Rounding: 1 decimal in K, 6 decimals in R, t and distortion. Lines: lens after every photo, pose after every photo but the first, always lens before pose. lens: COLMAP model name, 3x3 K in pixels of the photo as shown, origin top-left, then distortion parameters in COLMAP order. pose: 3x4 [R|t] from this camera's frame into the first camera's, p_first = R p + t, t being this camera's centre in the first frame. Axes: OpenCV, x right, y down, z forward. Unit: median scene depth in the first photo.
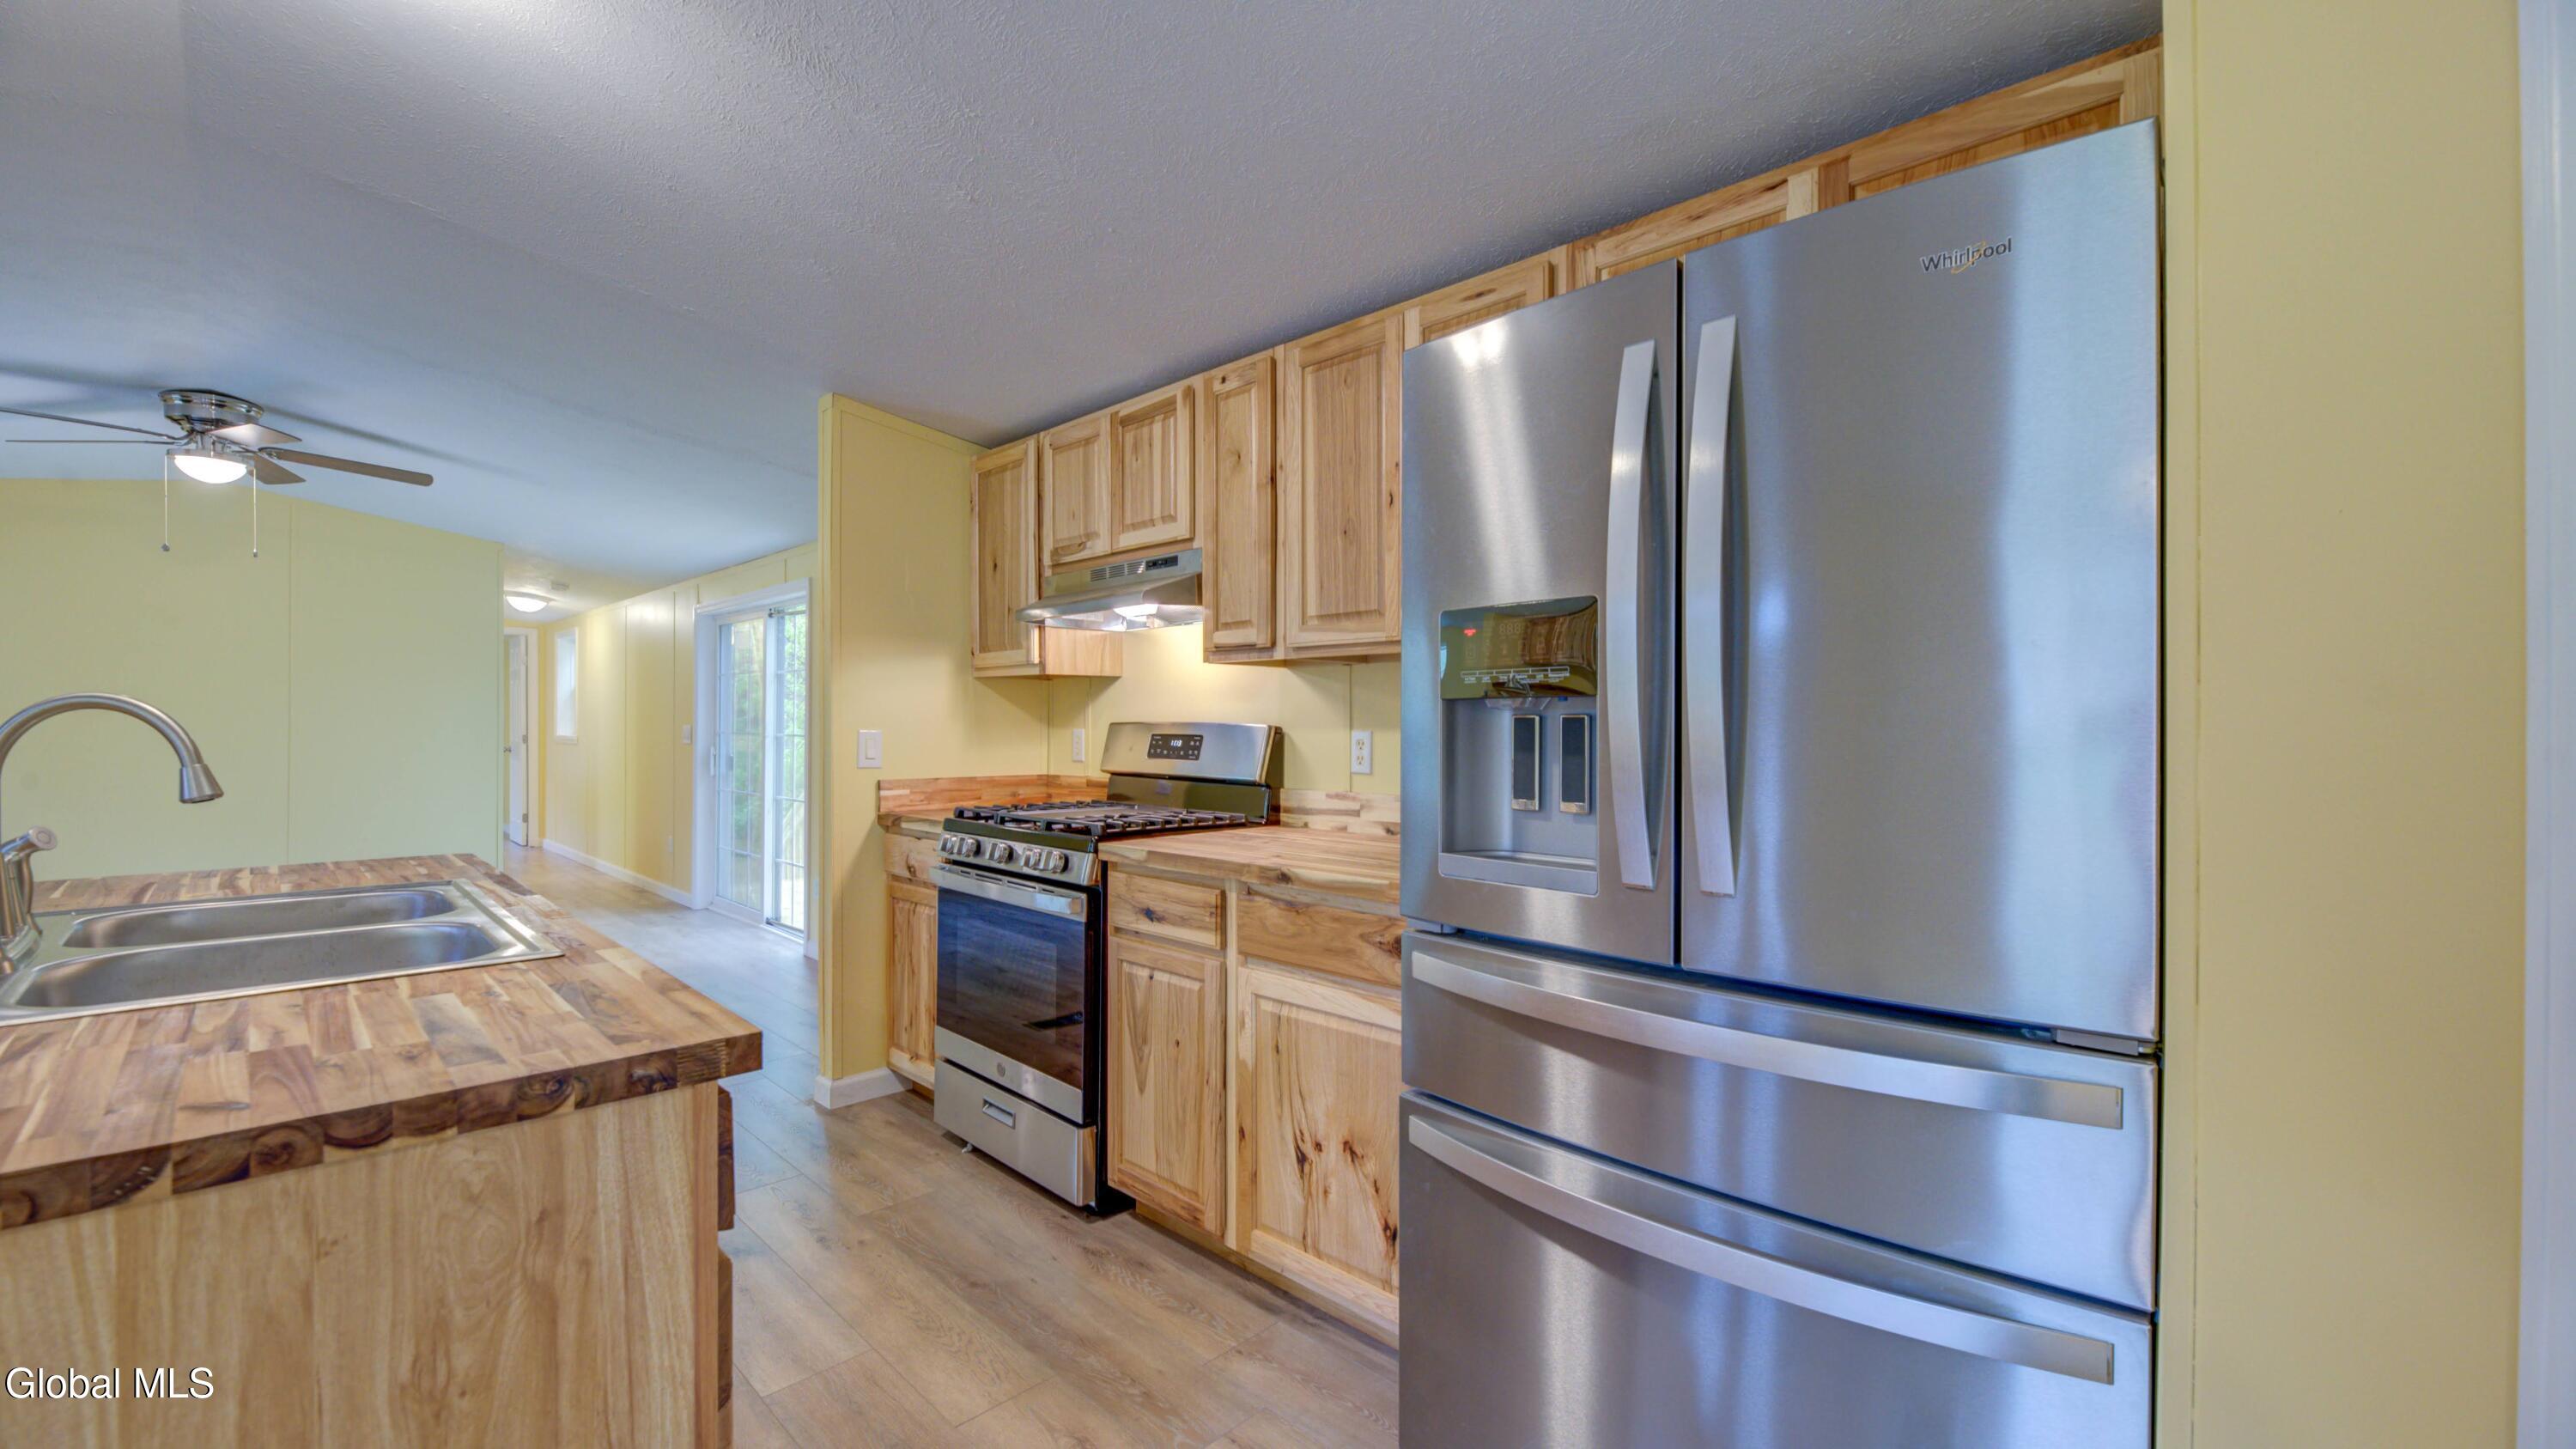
lens RADIAL K [[1030.3, 0, 1290.9], [0, 1030.3, 717.4], [0, 0, 1]] dist [-0.009075, -0.000333]
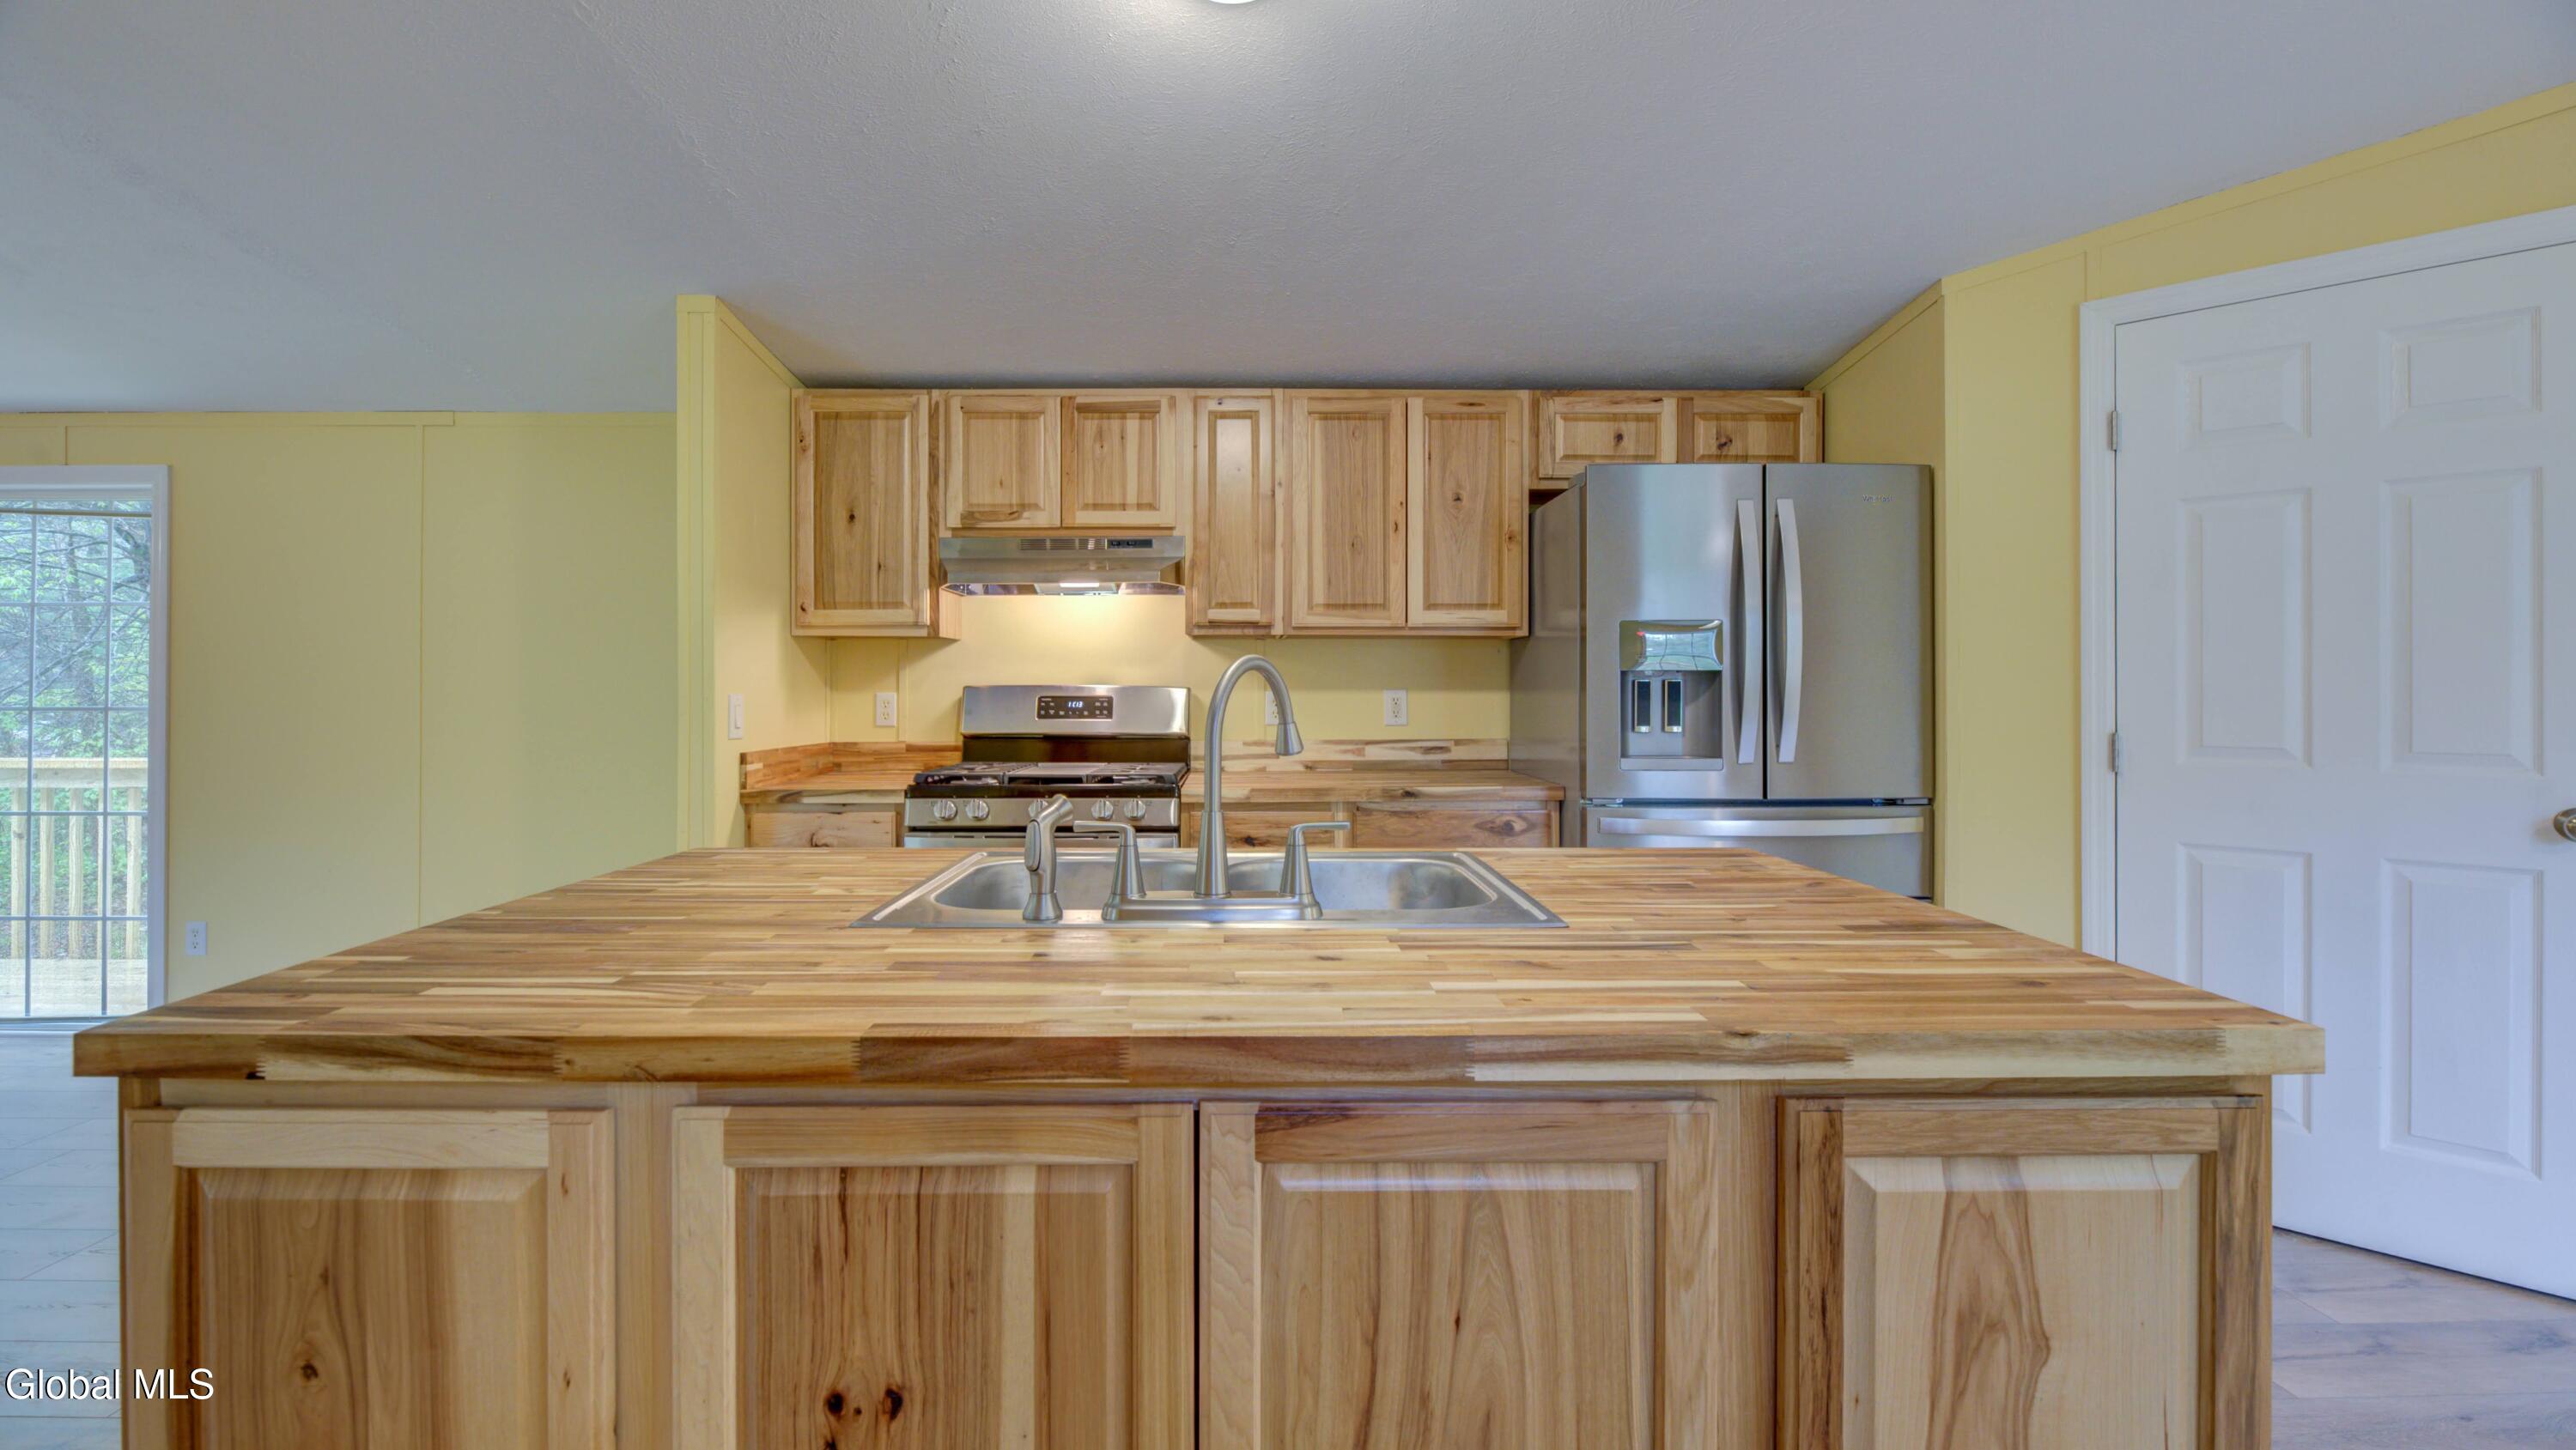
lens RADIAL K [[1030.1, 0, 1279.3], [0, 1030.1, 672.9], [0, 0, 1]] dist [-0.009075, -0.000333]
pose [[0.712566, 0.007169, 0.701569, -0.766913], [-0.002048, 0.999965, -0.008138, 0.000453], [-0.701602, 0.004362, 0.712555, 0.080106]]
